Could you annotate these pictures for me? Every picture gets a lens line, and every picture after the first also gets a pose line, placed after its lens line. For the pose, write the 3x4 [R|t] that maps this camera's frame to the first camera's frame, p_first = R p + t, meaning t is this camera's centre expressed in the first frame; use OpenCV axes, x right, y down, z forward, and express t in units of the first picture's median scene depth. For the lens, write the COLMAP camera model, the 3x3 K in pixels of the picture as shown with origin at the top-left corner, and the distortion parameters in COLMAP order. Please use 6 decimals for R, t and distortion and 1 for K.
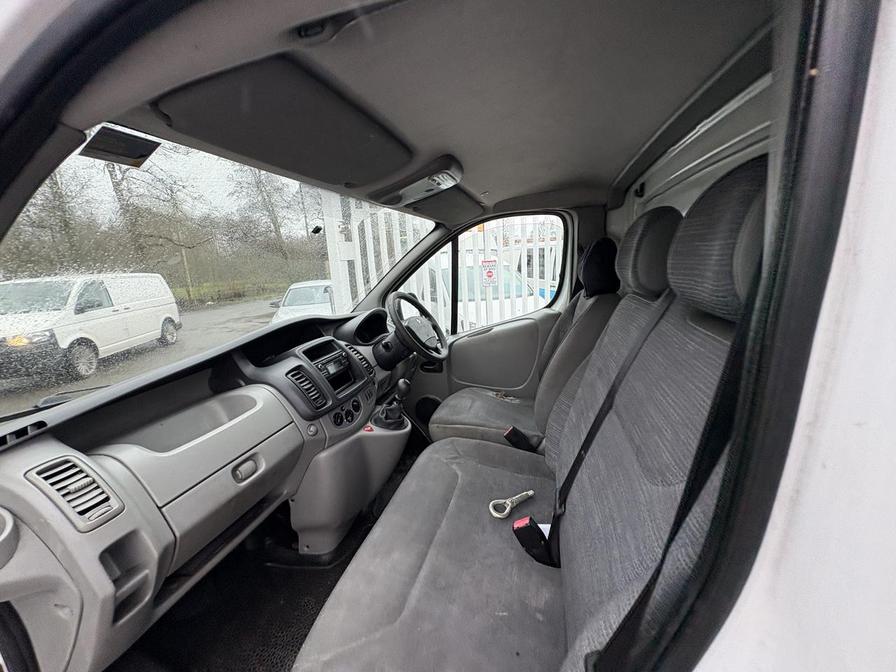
lens RADIAL K [[362.3, 0, 448.0], [0, 362.3, 333.8], [0, 0, 1]] dist [0.000058, 0.000060]
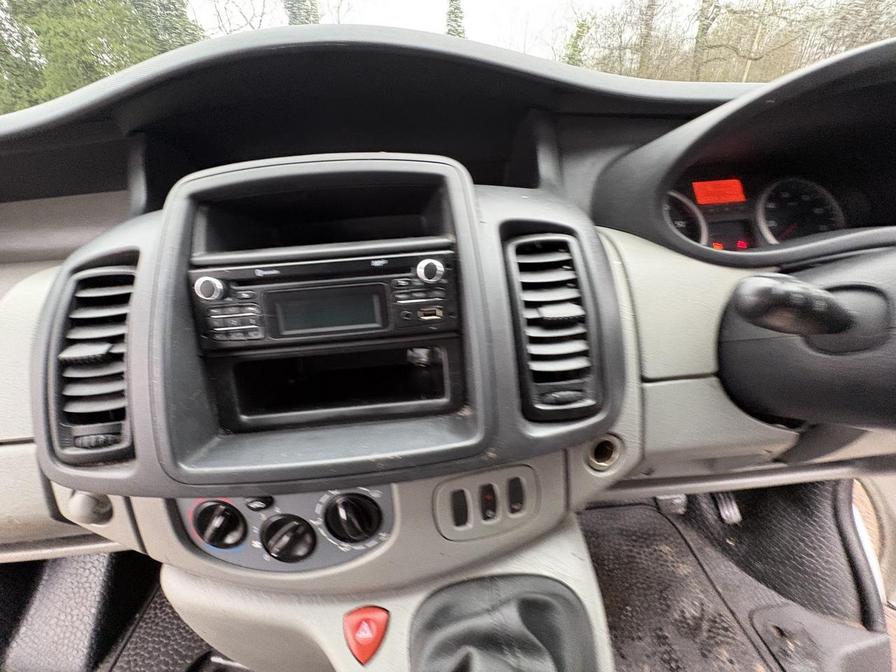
lens RADIAL K [[362.3, 0, 448.0], [0, 362.3, 333.8], [0, 0, 1]] dist [0.000058, 0.000060]
pose [[0.326154, 0.506431, -0.798217, -0.121518], [-0.150333, 0.861433, 0.485111, -0.007118], [0.933286, -0.038223, 0.357094, 0.988147]]
